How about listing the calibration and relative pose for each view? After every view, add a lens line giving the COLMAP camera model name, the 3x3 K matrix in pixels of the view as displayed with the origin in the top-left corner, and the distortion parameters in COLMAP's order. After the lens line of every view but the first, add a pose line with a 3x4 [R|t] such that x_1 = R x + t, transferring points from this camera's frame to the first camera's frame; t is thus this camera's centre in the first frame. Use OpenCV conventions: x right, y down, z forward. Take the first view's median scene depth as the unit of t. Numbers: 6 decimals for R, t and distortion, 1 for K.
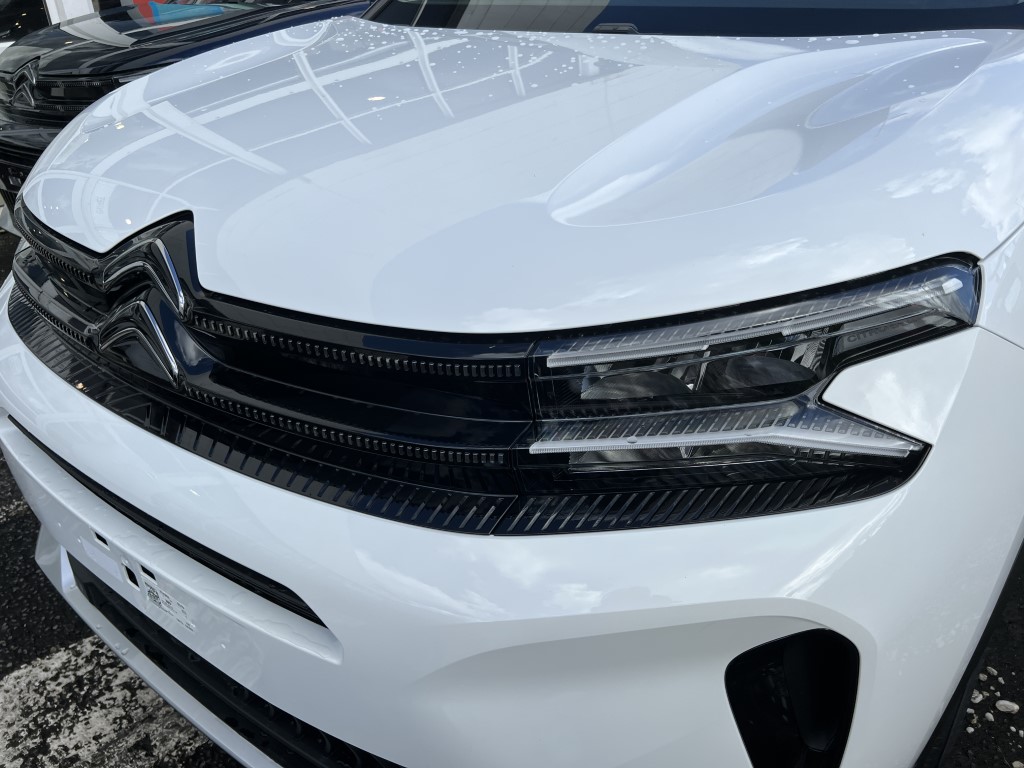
lens RADIAL K [[783.3, 0, 513.0], [0, 783.3, 377.9], [0, 0, 1]] dist [0.000440, -0.014252]
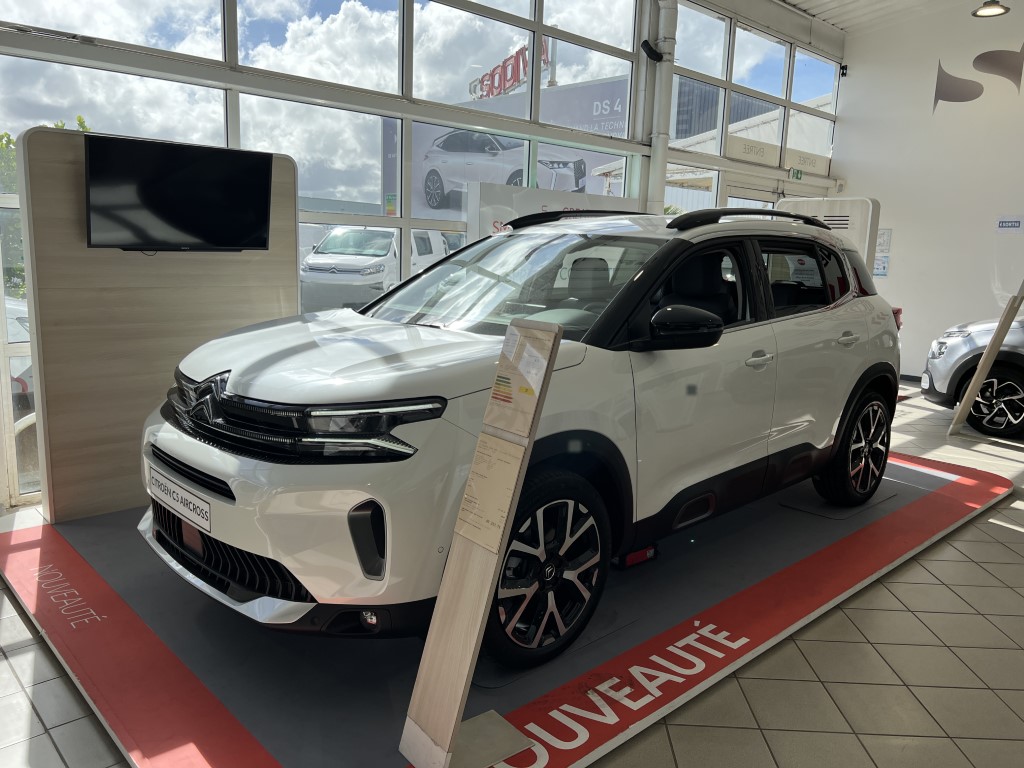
lens RADIAL K [[783.3, 0, 514.5], [0, 783.3, 383.3], [0, 0, 1]] dist [0.000440, -0.014252]
pose [[0.986462, 0.097040, -0.132195, 0.664855], [-0.133153, 0.944513, -0.300276, 0.373382], [0.095722, 0.313813, 0.944647, -1.062084]]
